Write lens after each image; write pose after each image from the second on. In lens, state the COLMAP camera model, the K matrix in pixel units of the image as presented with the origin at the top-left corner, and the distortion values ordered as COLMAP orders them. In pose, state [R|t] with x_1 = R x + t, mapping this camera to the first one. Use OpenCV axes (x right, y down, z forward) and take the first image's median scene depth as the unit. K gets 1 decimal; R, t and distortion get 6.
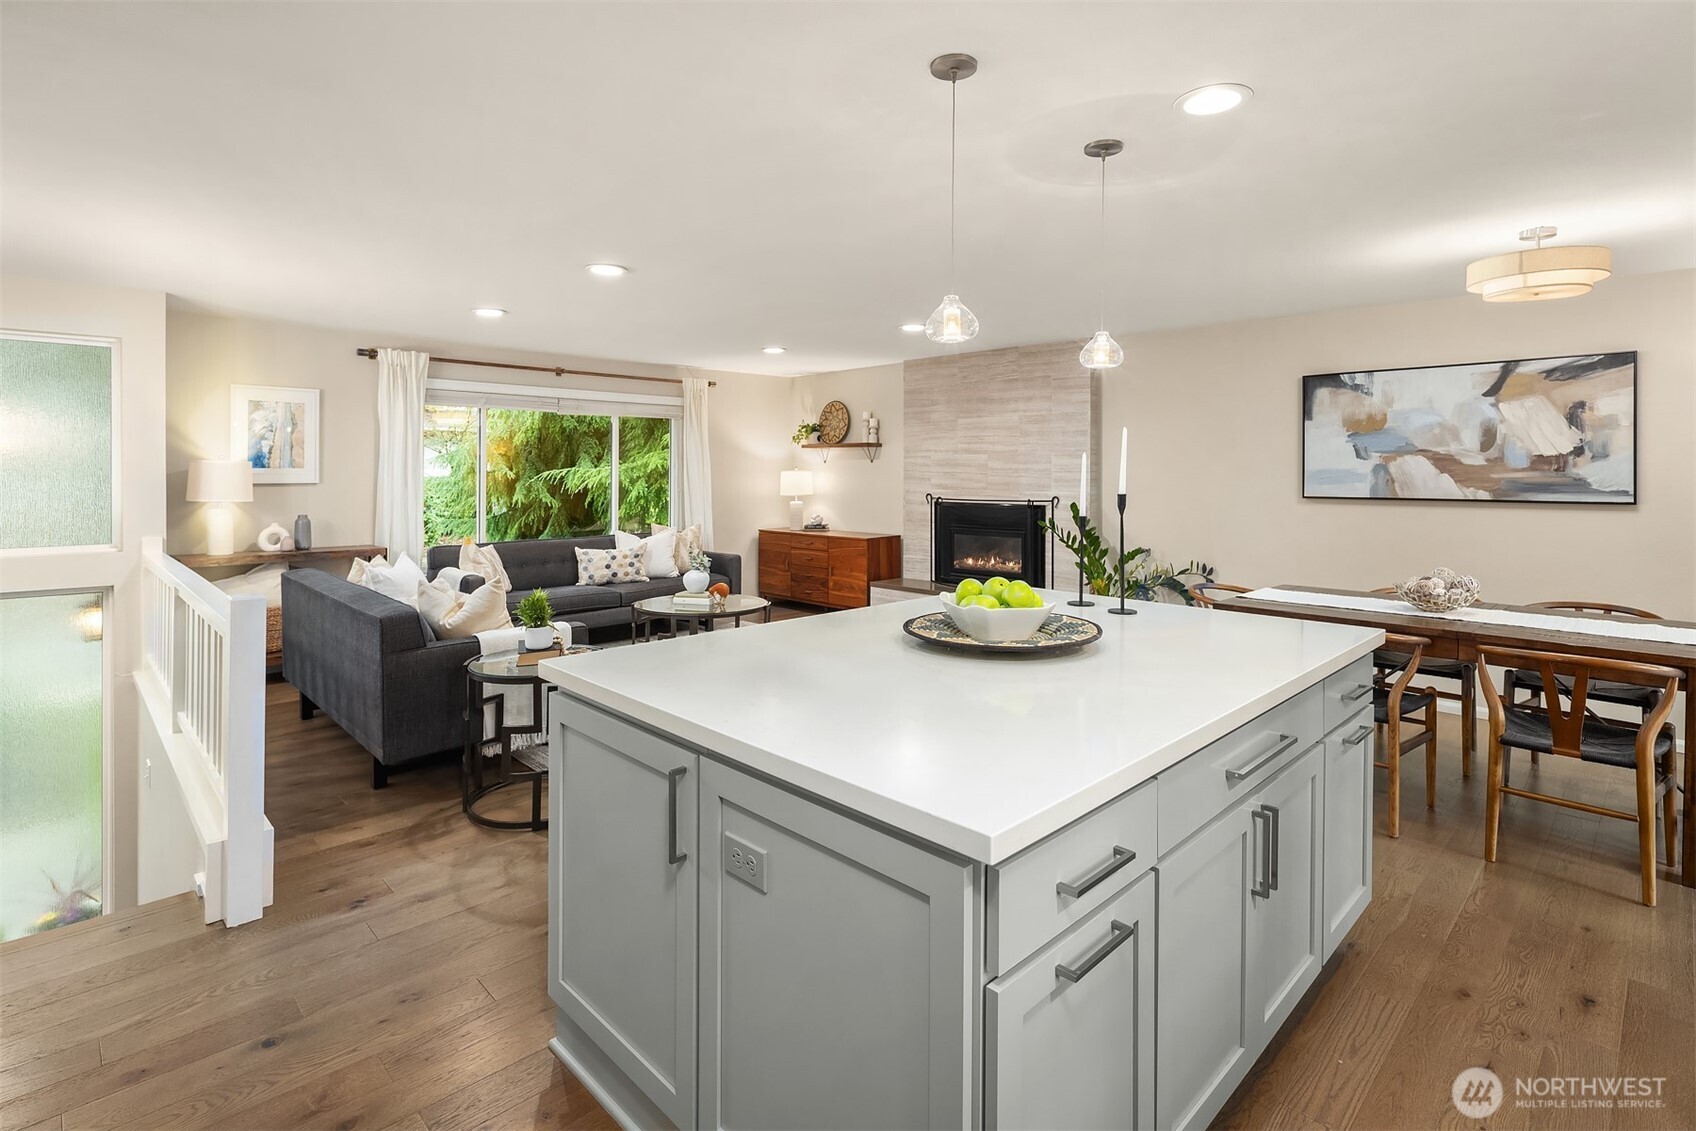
lens RADIAL K [[822.5, 0, 853.0], [0, 822.5, 474.4], [0, 0, 1]] dist [0.009185, -0.007793]
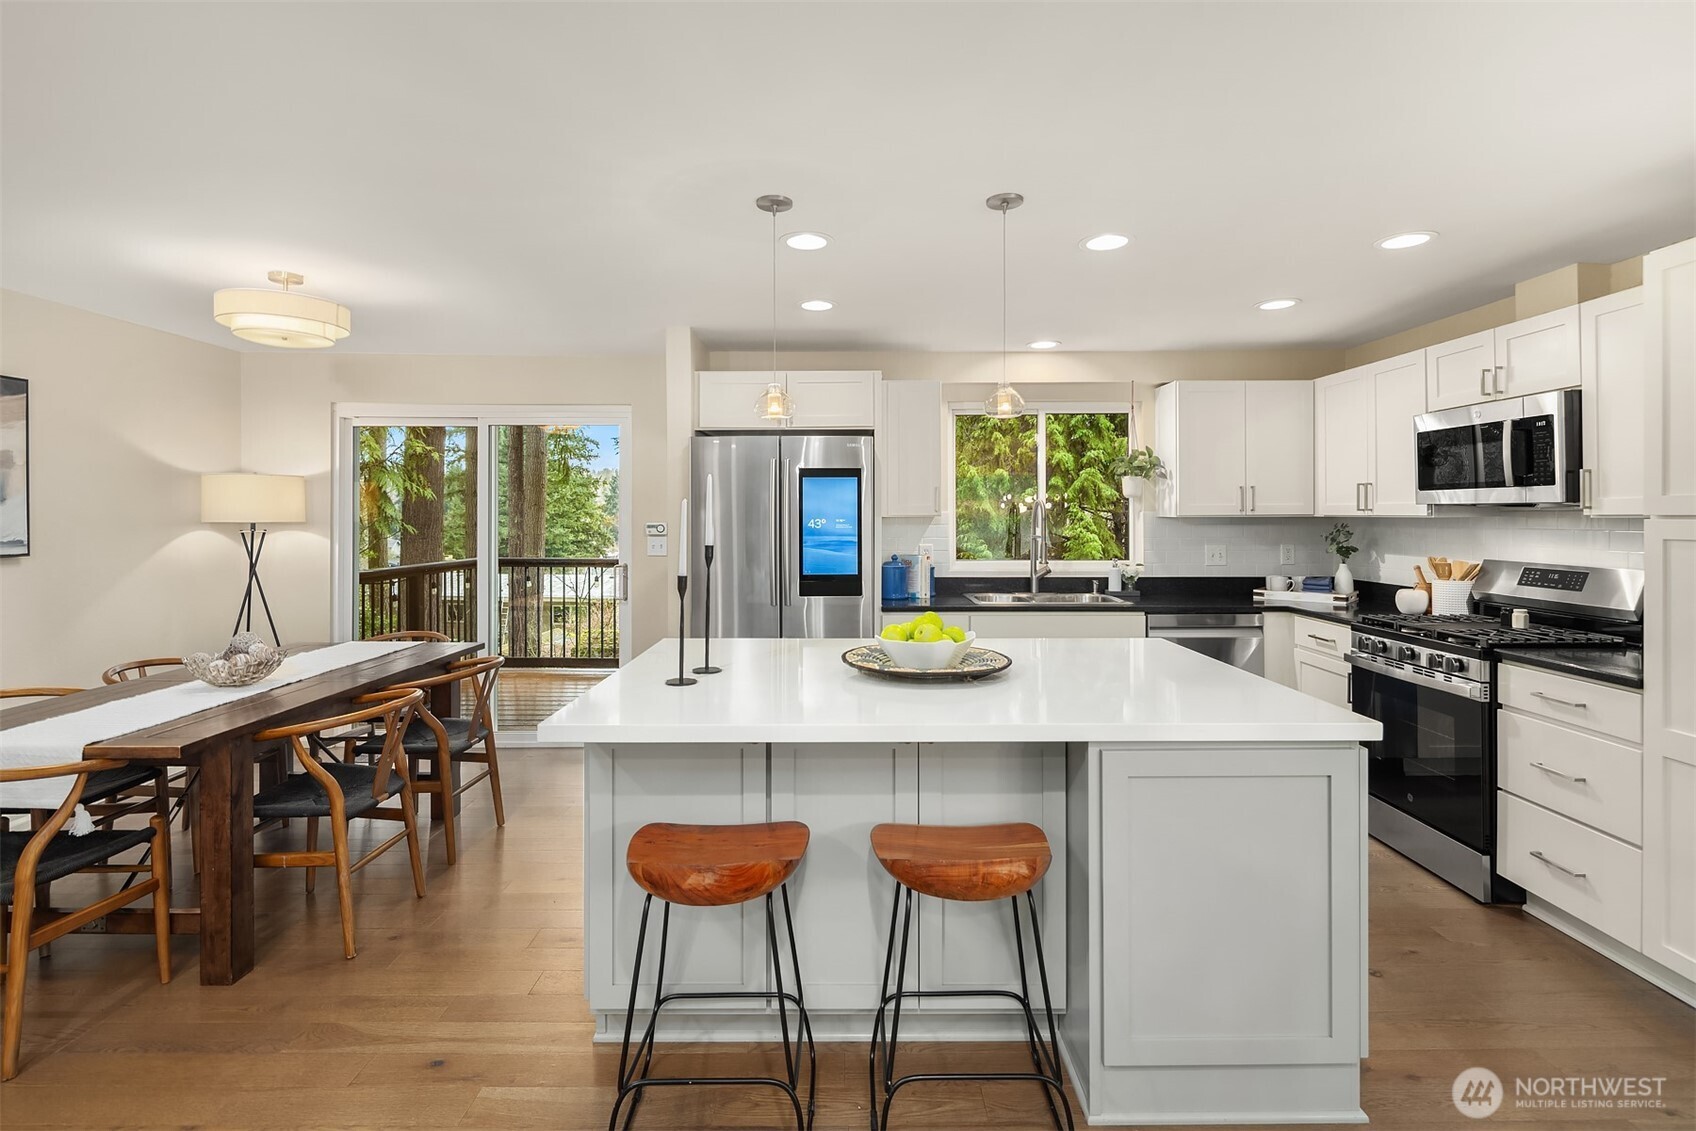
lens RADIAL K [[822.5, 0, 850.4], [0, 822.5, 517.2], [0, 0, 1]] dist [0.009185, -0.007793]
pose [[-0.715398, -0.004407, 0.698704, -0.175990], [0.000096, 0.999979, 0.006406, -0.006192], [-0.698717, 0.004650, -0.715383, 0.623589]]
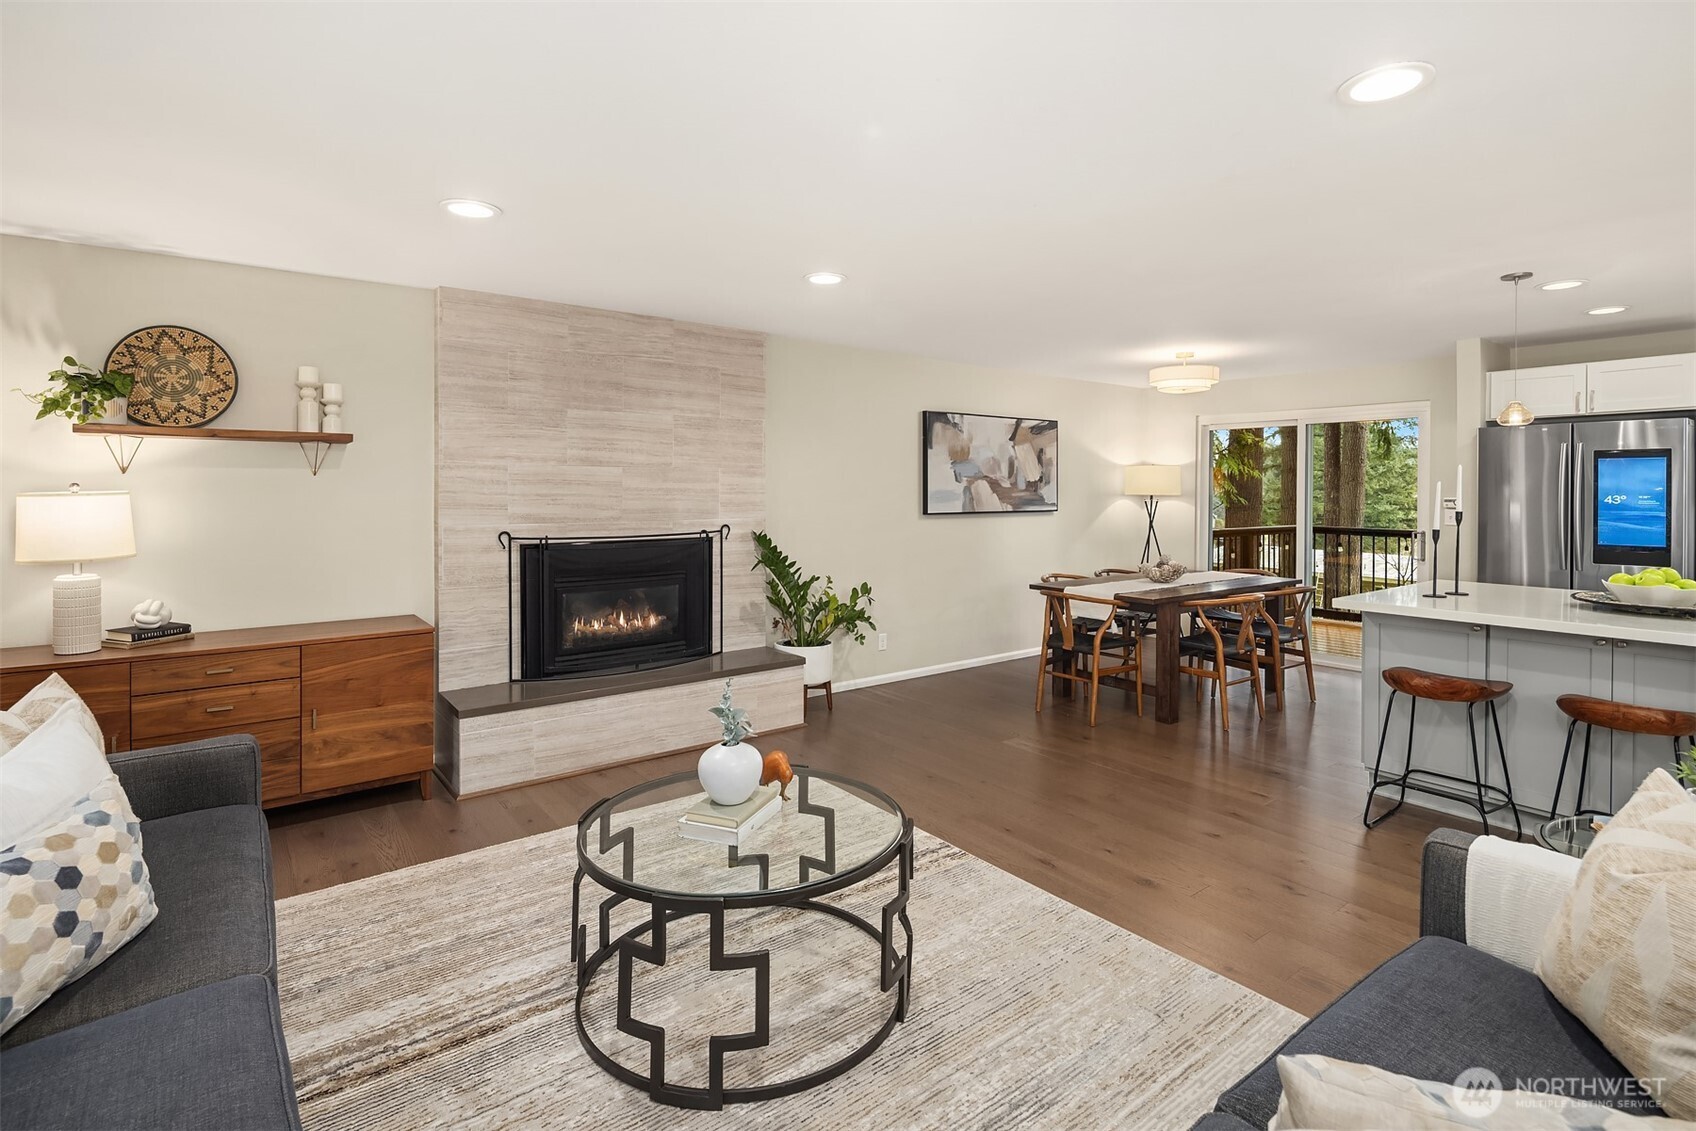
lens RADIAL K [[822.5, 0, 840.1], [0, 822.5, 503.2], [0, 0, 1]] dist [0.009185, -0.007793]
pose [[0.127795, -0.019906, 0.991601, -0.491490], [0.001094, 0.999801, 0.019930, -0.008629], [-0.991800, -0.001462, 0.127792, 0.754347]]
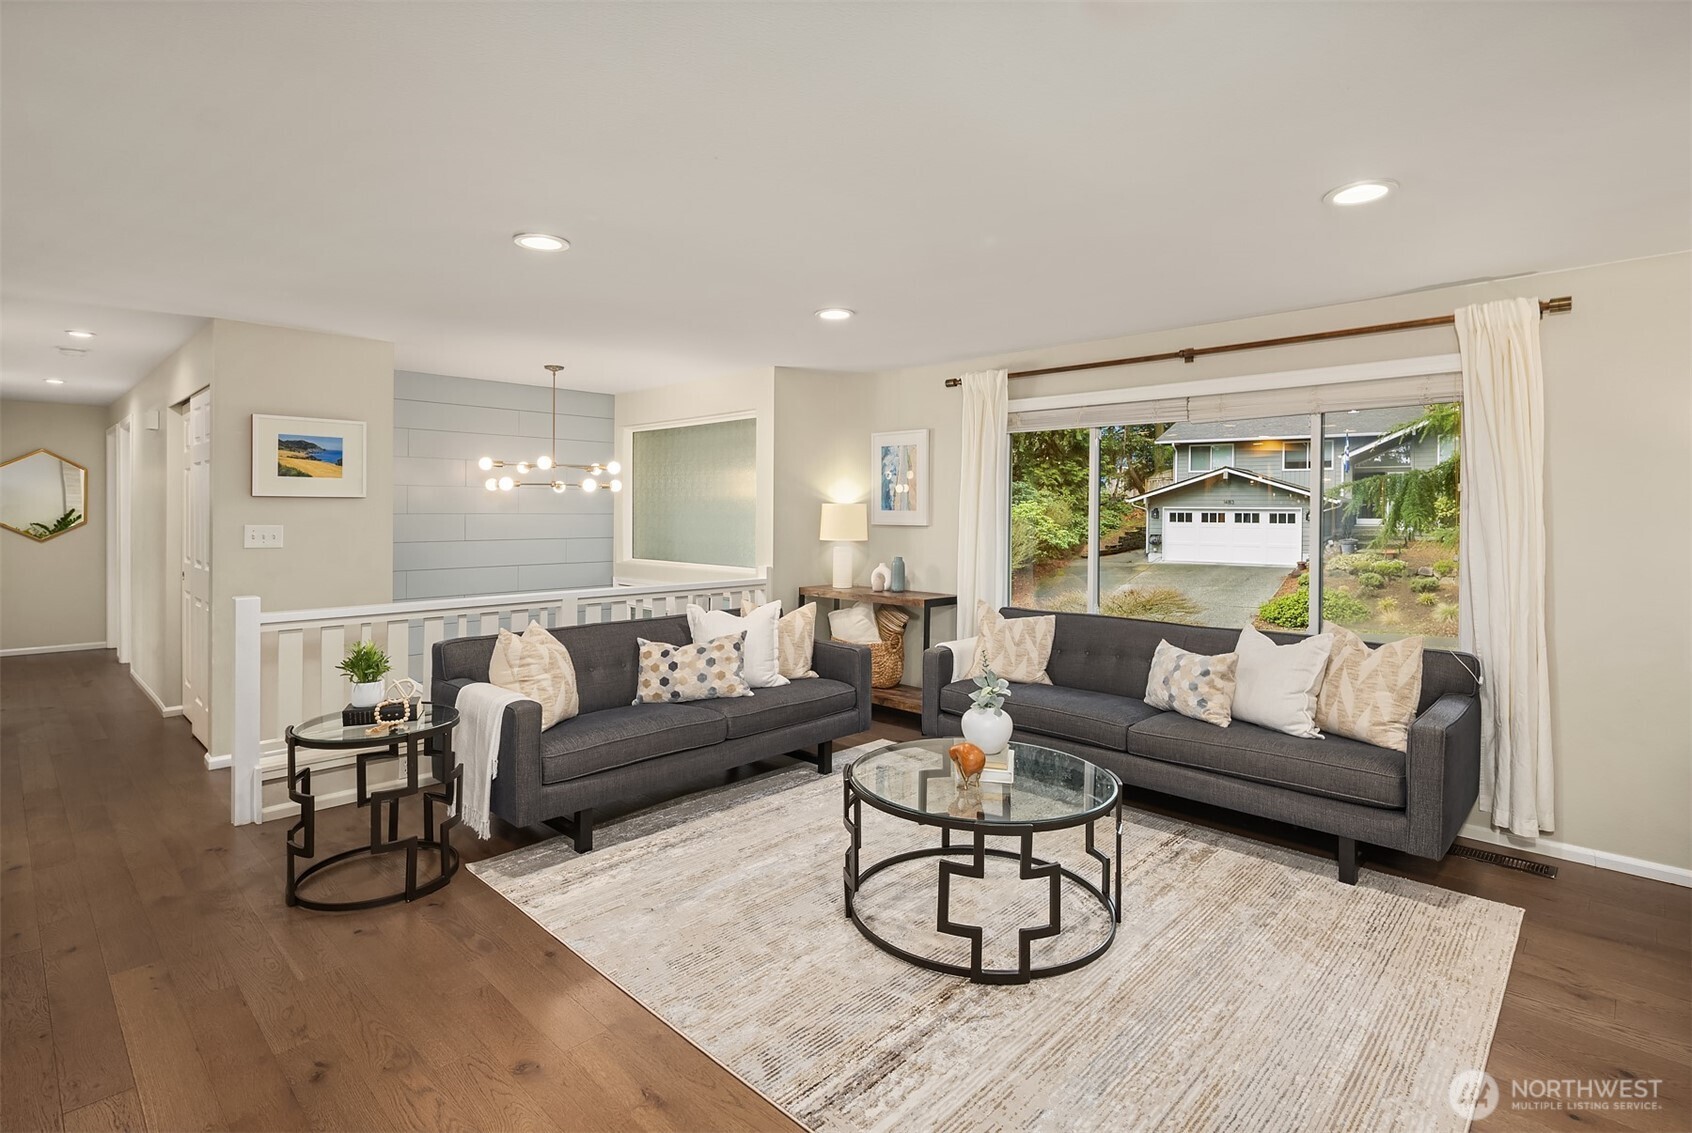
lens RADIAL K [[820.5, 0, 845.7], [0, 820.5, 512.6], [0, 0, 1]] dist [0.009185, -0.007793]
pose [[0.021603, 0.000640, -0.999766, 0.271920], [-0.008767, 0.999961, 0.000450, -0.003887], [0.999728, 0.008755, 0.021608, 0.757383]]
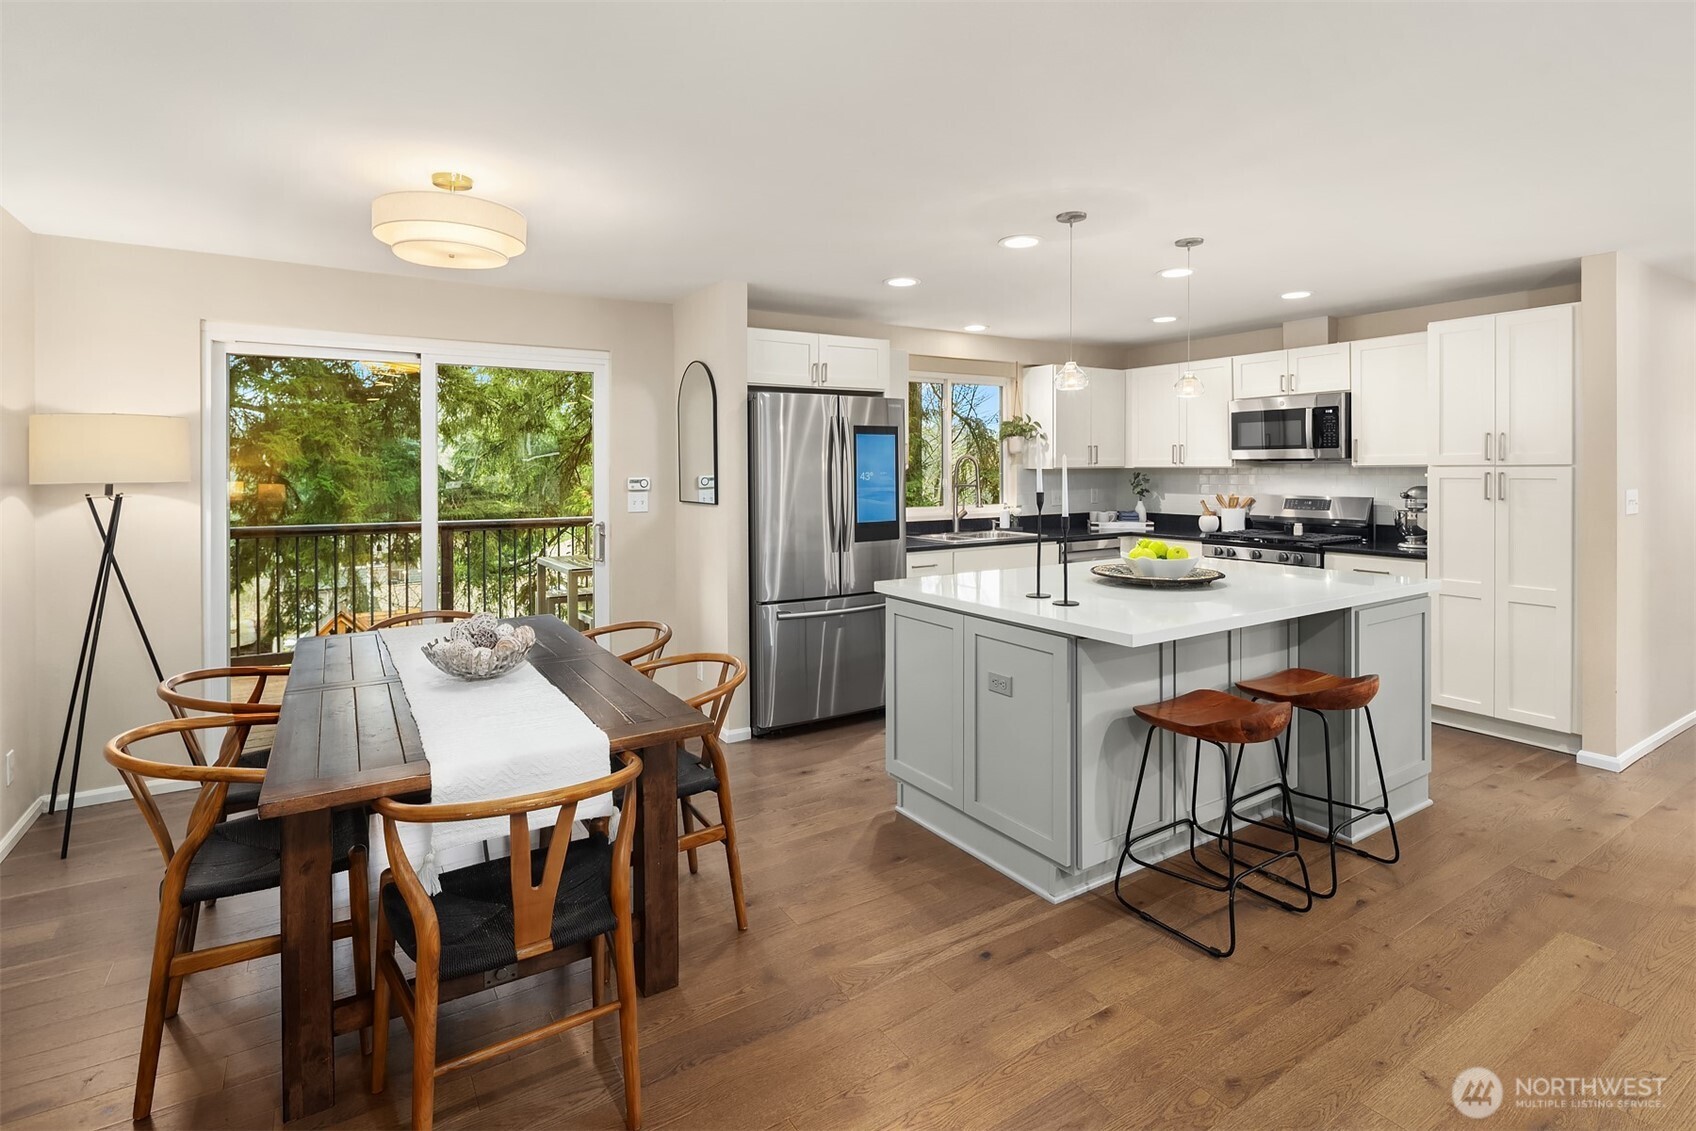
lens RADIAL K [[822.5, 0, 856.4], [0, 822.5, 476.1], [0, 0, 1]] dist [0.009185, -0.007793]
pose [[-0.977705, 0.000570, 0.209983, 0.134910], [0.003256, 0.999917, 0.012446, -0.005705], [-0.209959, 0.012852, -0.977626, 0.865662]]
